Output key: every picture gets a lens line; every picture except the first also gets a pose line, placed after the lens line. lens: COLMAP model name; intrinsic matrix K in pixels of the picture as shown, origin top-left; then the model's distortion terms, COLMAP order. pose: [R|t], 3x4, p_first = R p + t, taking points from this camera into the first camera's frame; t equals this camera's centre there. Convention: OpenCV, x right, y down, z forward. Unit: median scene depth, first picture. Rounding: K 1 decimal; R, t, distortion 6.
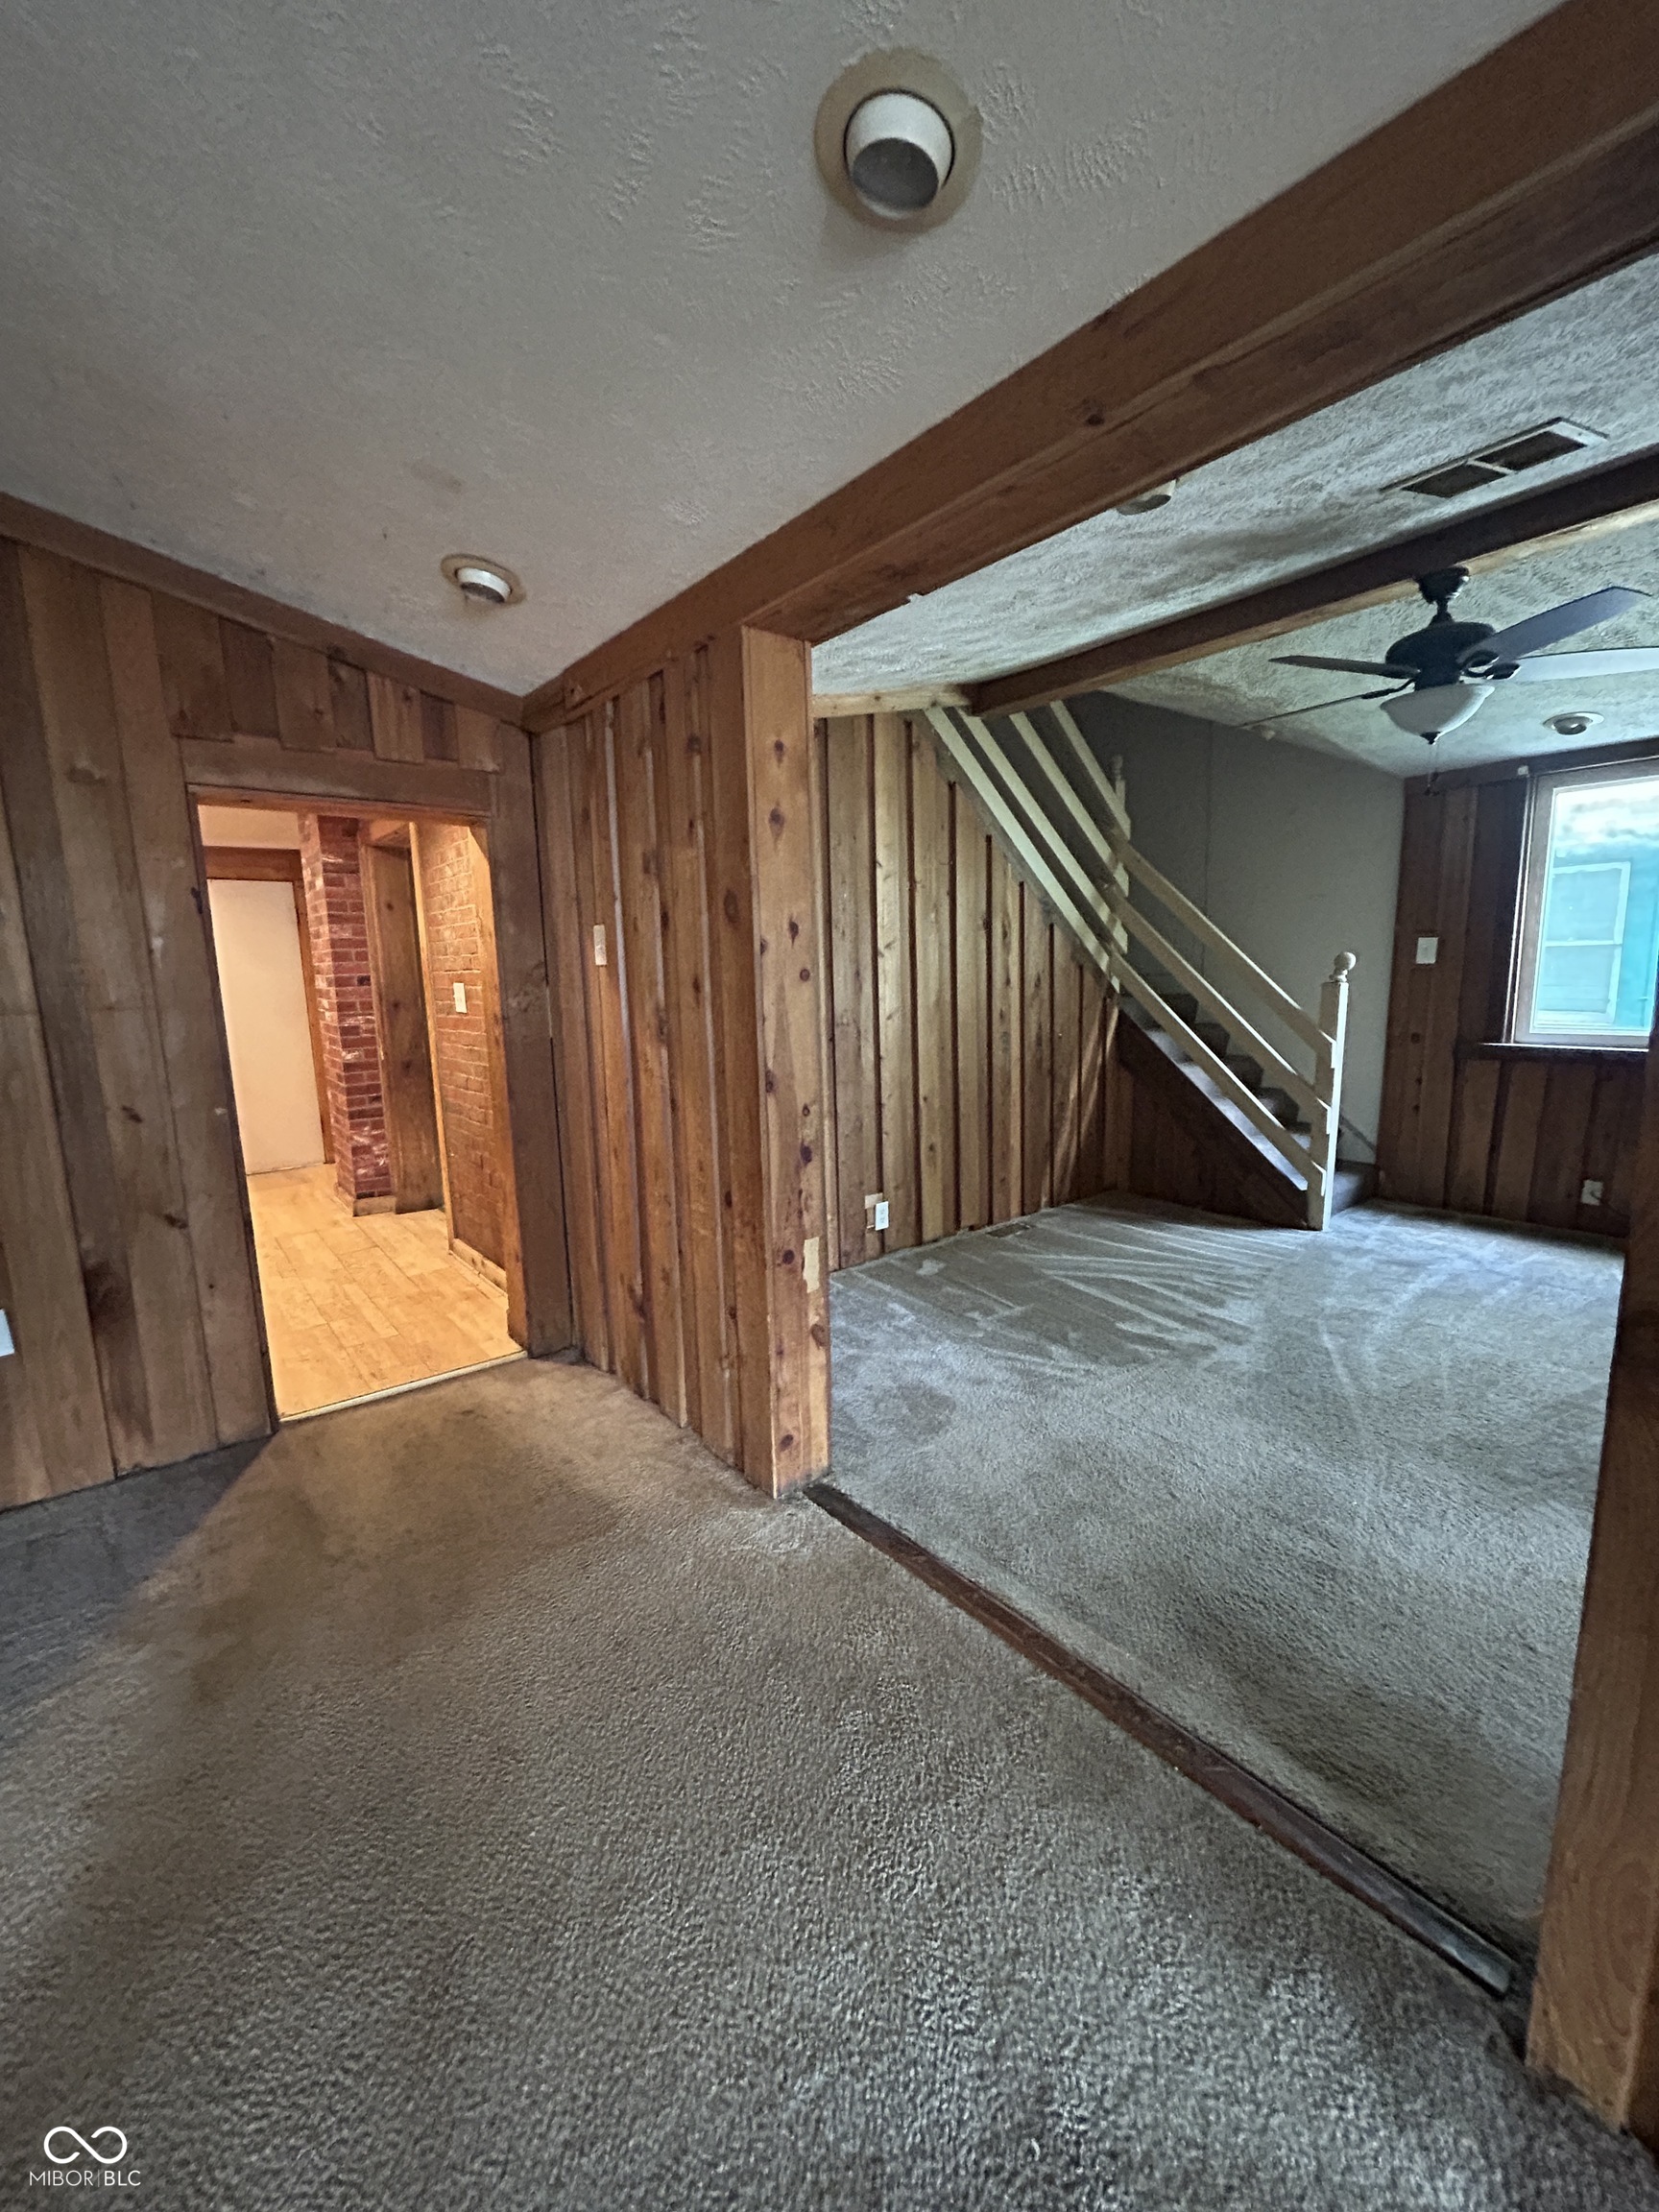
lens RADIAL K [[892.8, 0, 842.0], [0, 892.8, 1104.5], [0, 0, 1]] dist [0.000155, -0.001415]
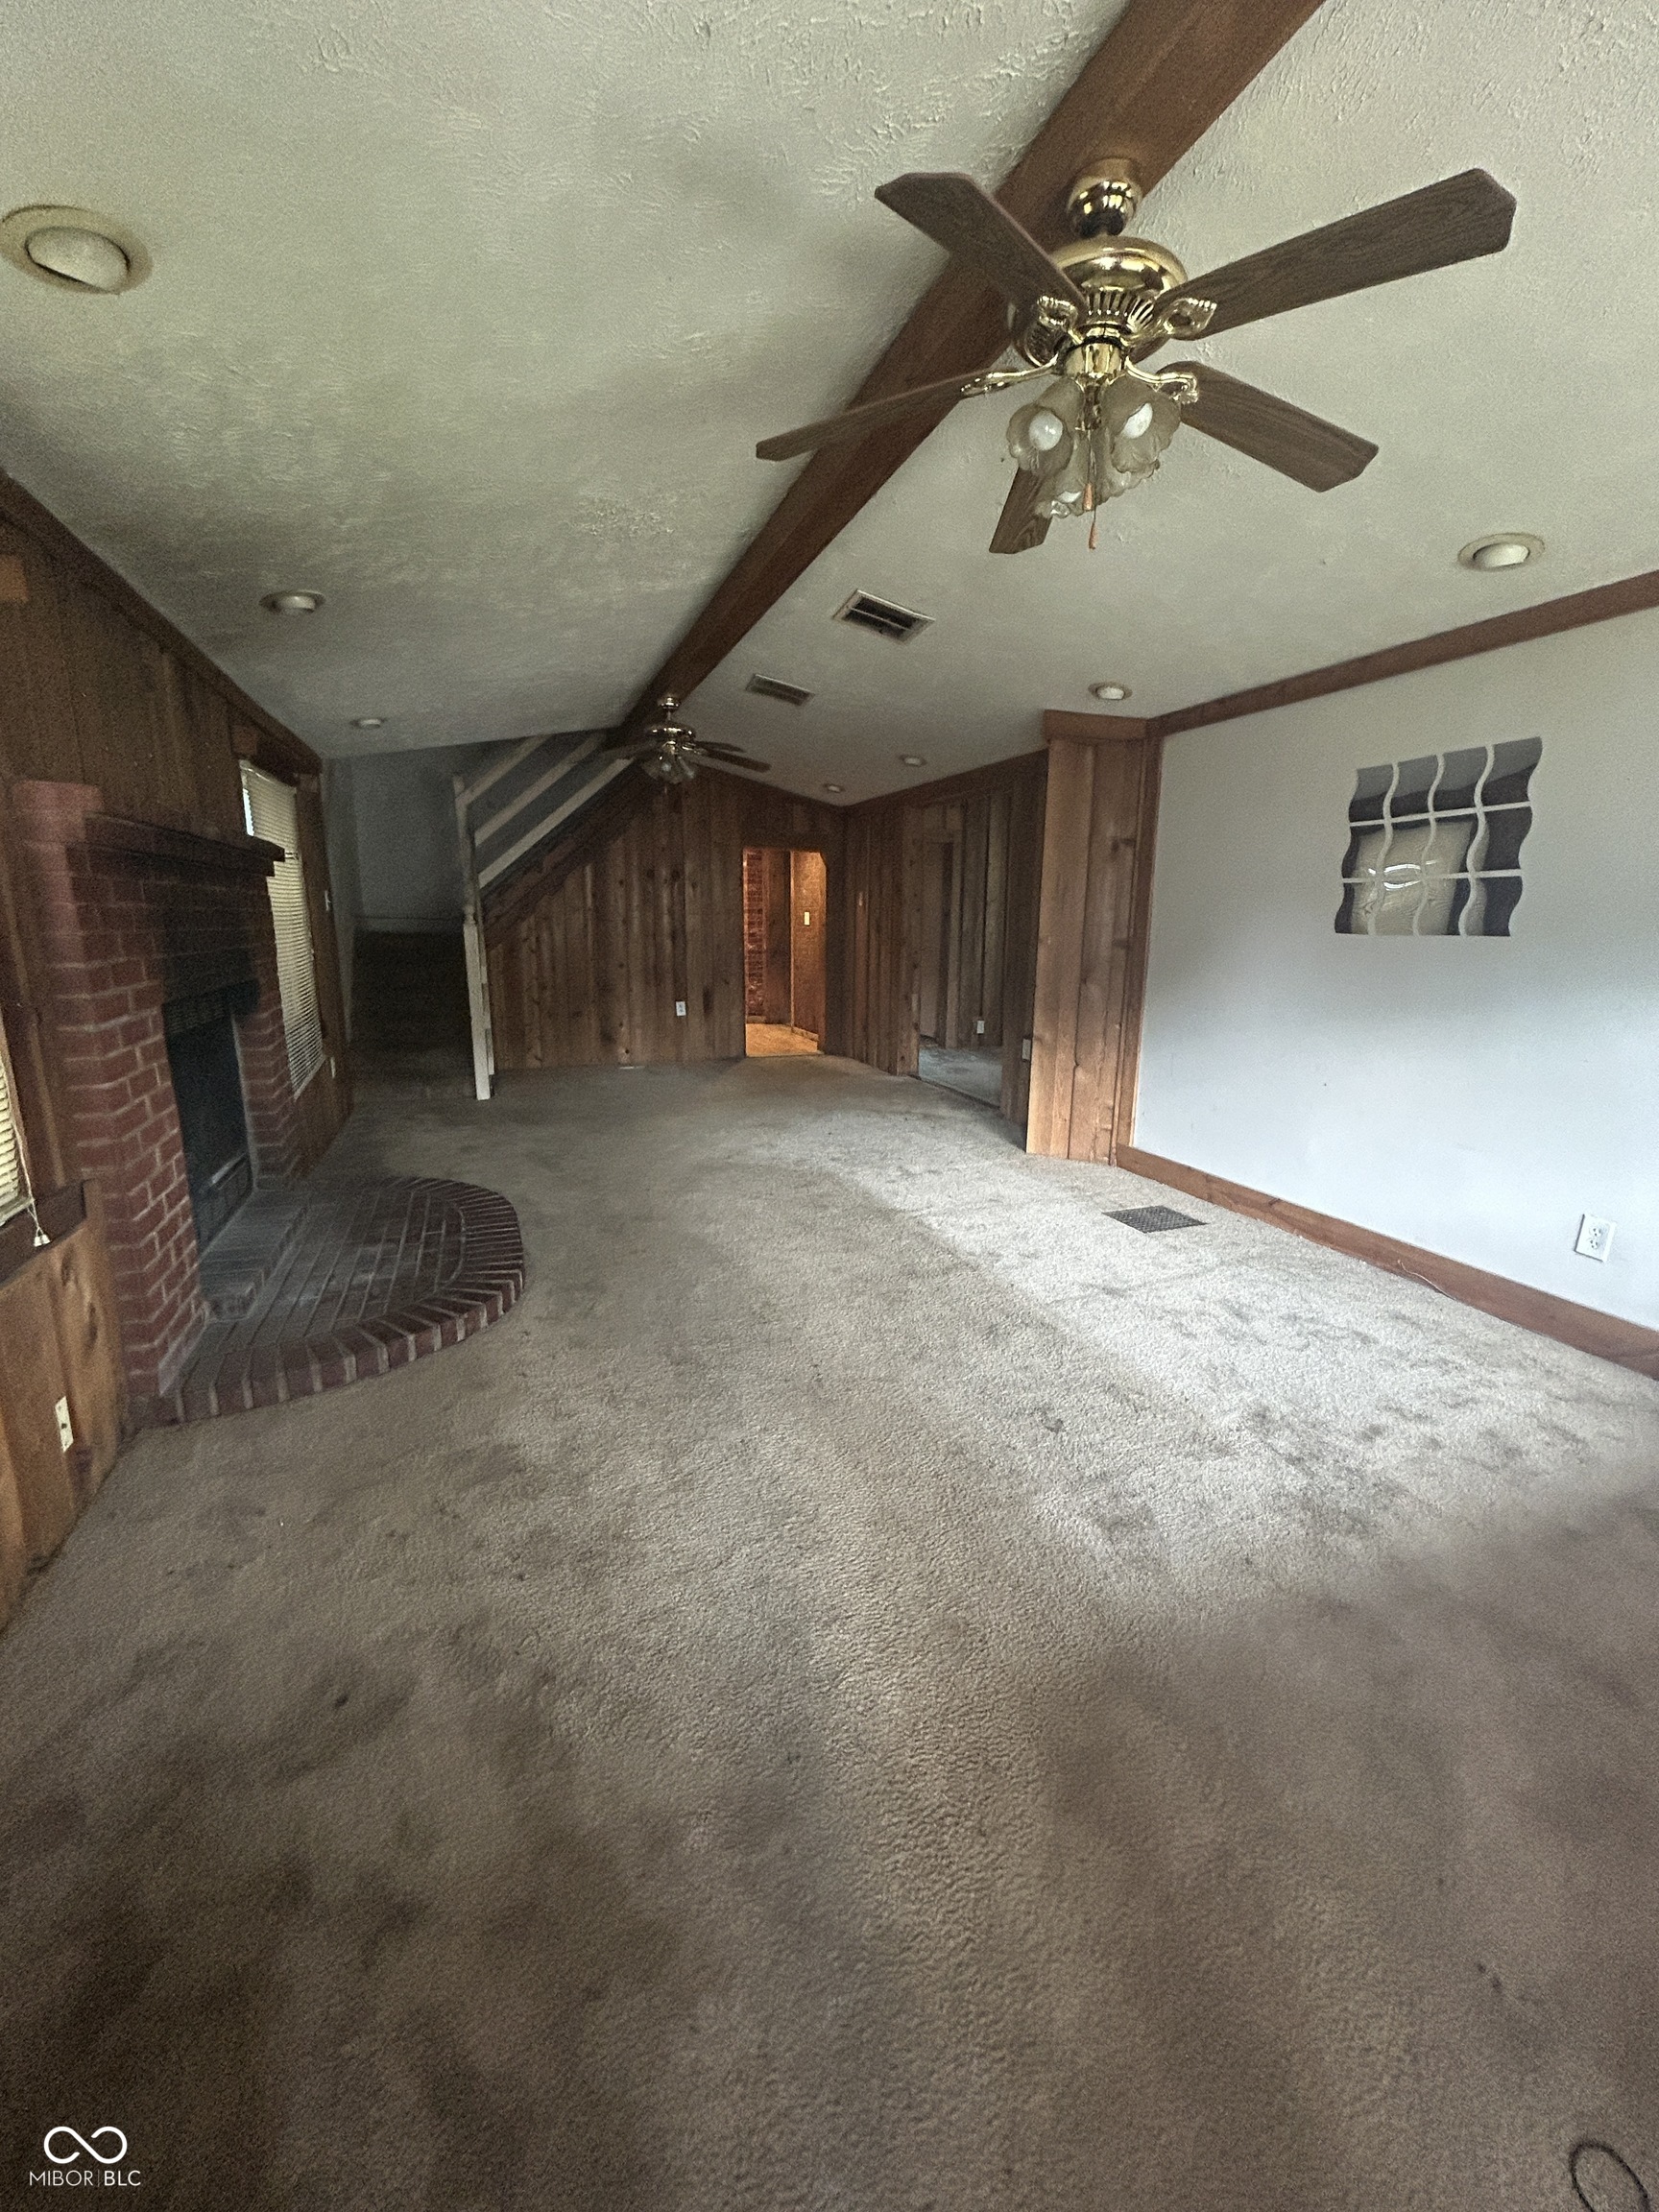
lens RADIAL K [[892.8, 0, 827.8], [0, 892.8, 1112.8], [0, 0, 1]] dist [0.000155, -0.001415]
pose [[0.945779, 0.098025, -0.309666, 0.505008], [-0.078025, 0.994023, 0.076354, 0.256059], [0.315300, -0.048052, 0.947775, -1.546097]]
